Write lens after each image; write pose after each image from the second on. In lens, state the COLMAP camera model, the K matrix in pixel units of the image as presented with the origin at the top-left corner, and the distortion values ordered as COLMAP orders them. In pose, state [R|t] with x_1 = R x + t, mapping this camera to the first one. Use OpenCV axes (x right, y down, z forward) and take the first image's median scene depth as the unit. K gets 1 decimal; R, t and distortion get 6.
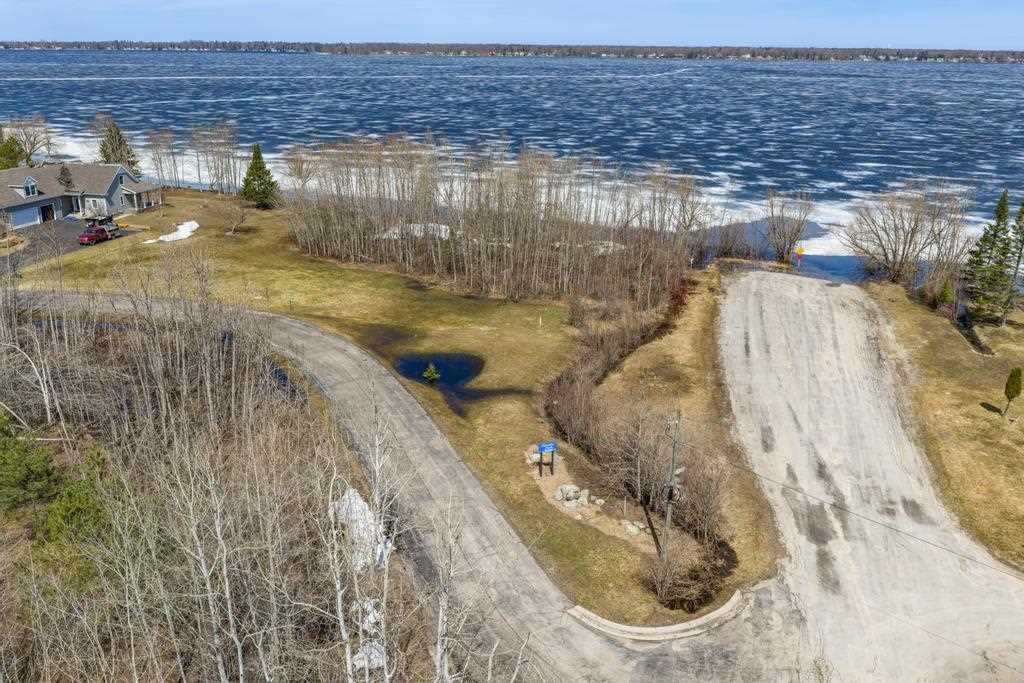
lens RADIAL K [[840.3, 0, 511.9], [0, 840.3, 340.8], [0, 0, 1]] dist [0.027891, -0.042842]
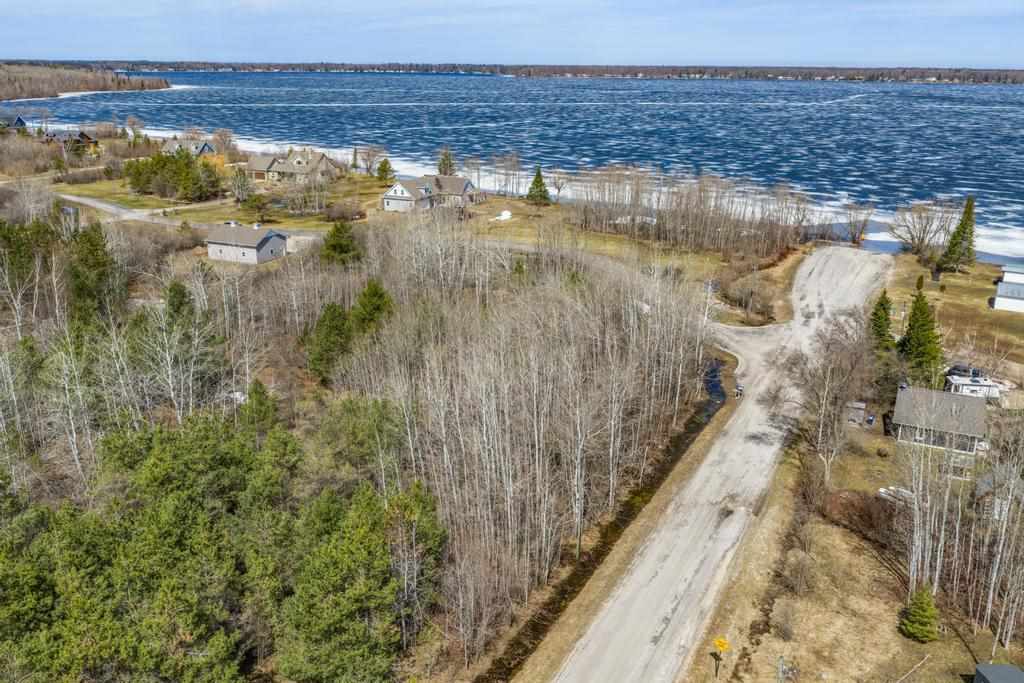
lens RADIAL K [[840.3, 0, 513.7], [0, 840.3, 342.3], [0, 0, 1]] dist [0.027891, -0.042842]
pose [[0.981448, 0.059193, -0.182360, -0.018516], [-0.062371, 0.997984, -0.011736, 0.095989], [0.181297, 0.022892, 0.983162, -0.450930]]
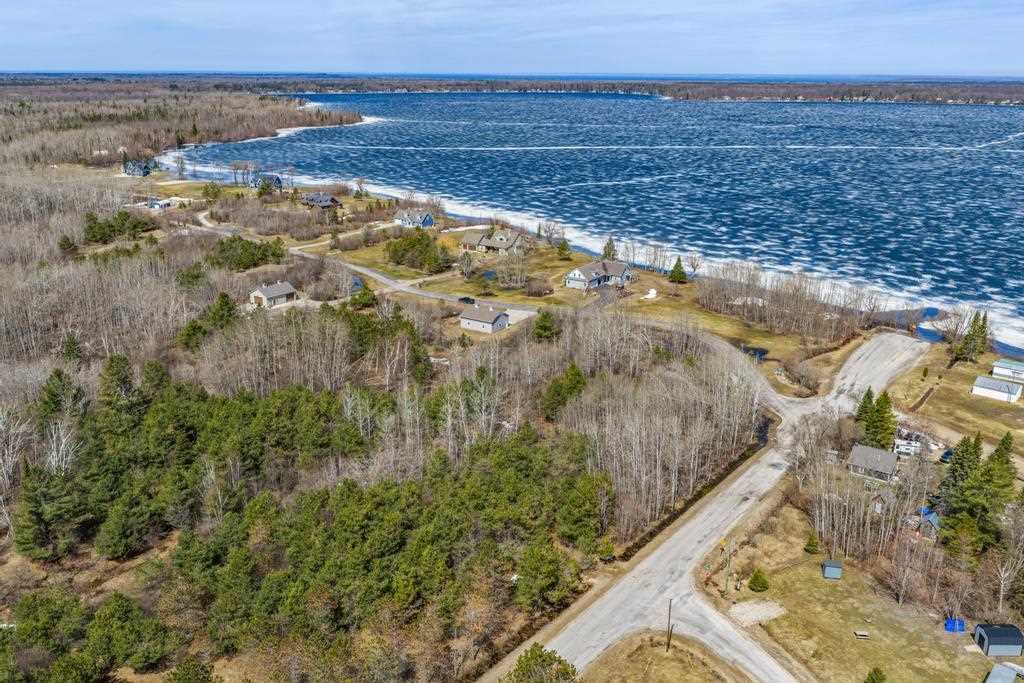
lens RADIAL K [[840.3, 0, 512.1], [0, 840.3, 339.0], [0, 0, 1]] dist [0.027891, -0.042842]
pose [[0.931062, 0.104692, -0.349520, 0.065679], [-0.115002, 0.993326, -0.008816, 0.043948], [0.346264, 0.048403, 0.936888, -0.888968]]
